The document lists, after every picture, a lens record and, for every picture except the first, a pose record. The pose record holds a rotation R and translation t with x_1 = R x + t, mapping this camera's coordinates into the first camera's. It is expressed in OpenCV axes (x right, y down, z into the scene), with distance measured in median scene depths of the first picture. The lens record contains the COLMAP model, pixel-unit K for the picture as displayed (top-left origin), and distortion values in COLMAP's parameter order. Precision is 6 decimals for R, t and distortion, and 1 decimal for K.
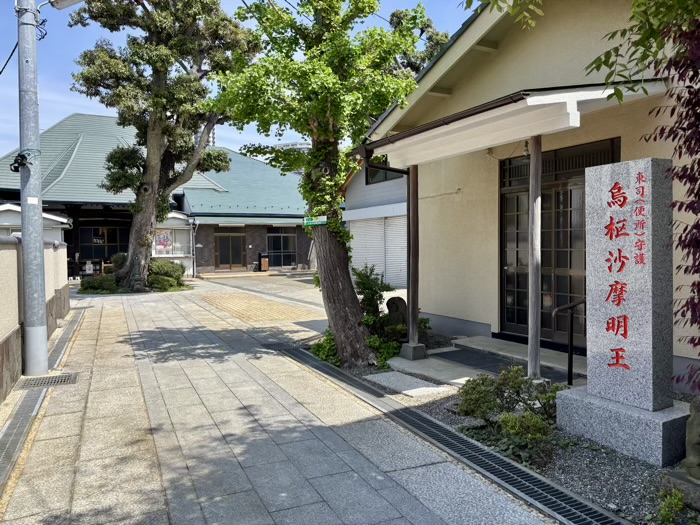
lens RADIAL K [[527.3, 0, 351.0], [0, 527.3, 260.6], [0, 0, 1]] dist [0.052490, -0.062549]
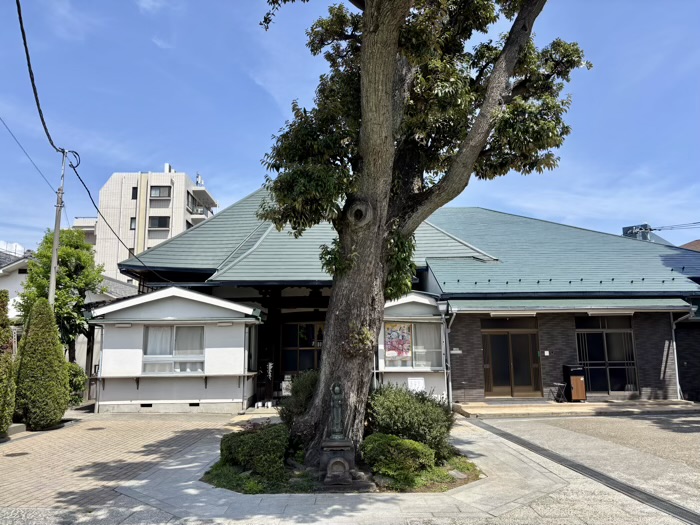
lens RADIAL K [[527.3, 0, 351.0], [0, 527.3, 260.6], [0, 0, 1]] dist [0.052490, -0.062549]
pose [[0.913397, -0.066367, -0.401624, -0.159927], [-0.011080, 0.982202, -0.187503, -0.016767], [0.406920, 0.175714, 0.896404, 0.440774]]
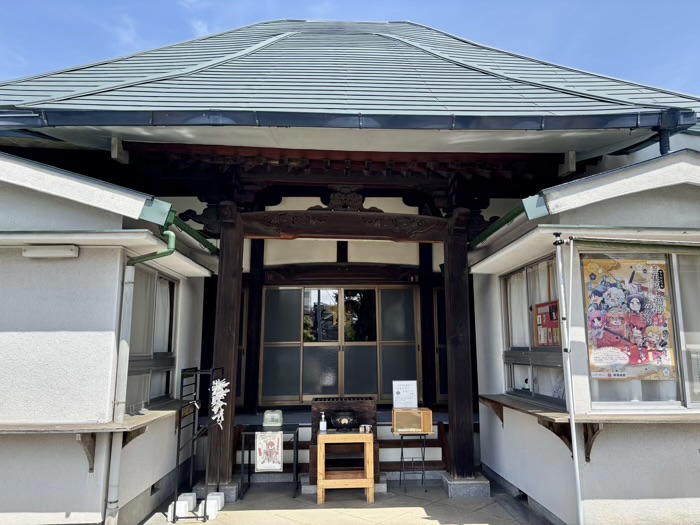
lens RADIAL K [[527.3, 0, 351.0], [0, 527.3, 260.6], [0, 0, 1]] dist [0.052490, -0.062549]
pose [[0.911668, -0.063017, -0.406068, -0.363550], [-0.018492, 0.980879, -0.193738, -0.021444], [0.410512, 0.184134, 0.893070, 0.798958]]
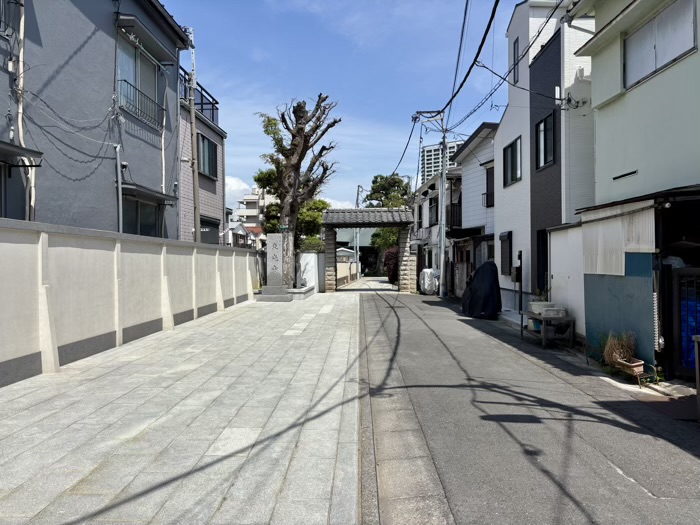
lens RADIAL K [[527.3, 0, 351.0], [0, 527.3, 260.6], [0, 0, 1]] dist [0.052490, -0.062549]
pose [[0.879452, 0.003414, -0.475976, 0.658306], [-0.018364, 0.999473, -0.026763, 0.033577], [0.475633, 0.032278, 0.879051, -1.291040]]
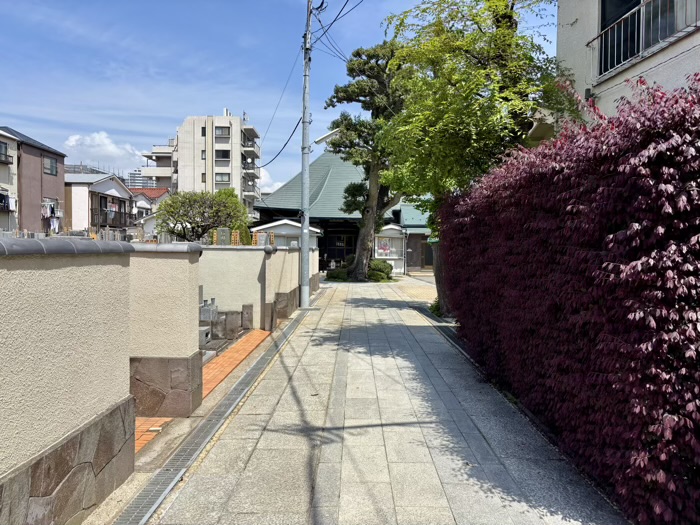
lens RADIAL K [[527.3, 0, 351.0], [0, 527.3, 260.6], [0, 0, 1]] dist [0.052490, -0.062549]
pose [[0.908377, 0.029736, -0.417094, 0.119496], [-0.033107, 0.999451, -0.000848, 0.002293], [0.416840, 0.014579, 0.908863, -0.221053]]
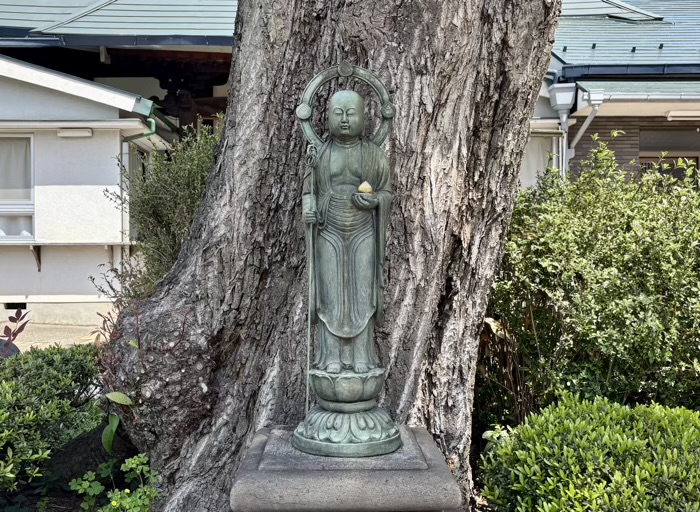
lens RADIAL K [[721.1, 0, 330.9], [0, 721.1, 255.0], [0, 0, 1]] dist [0.001550, -0.002237]
pose [[0.909233, 0.011508, -0.416128, -0.258605], [-0.022797, 0.999494, -0.022170, 0.009232], [0.415662, 0.029644, 0.909036, 0.644441]]
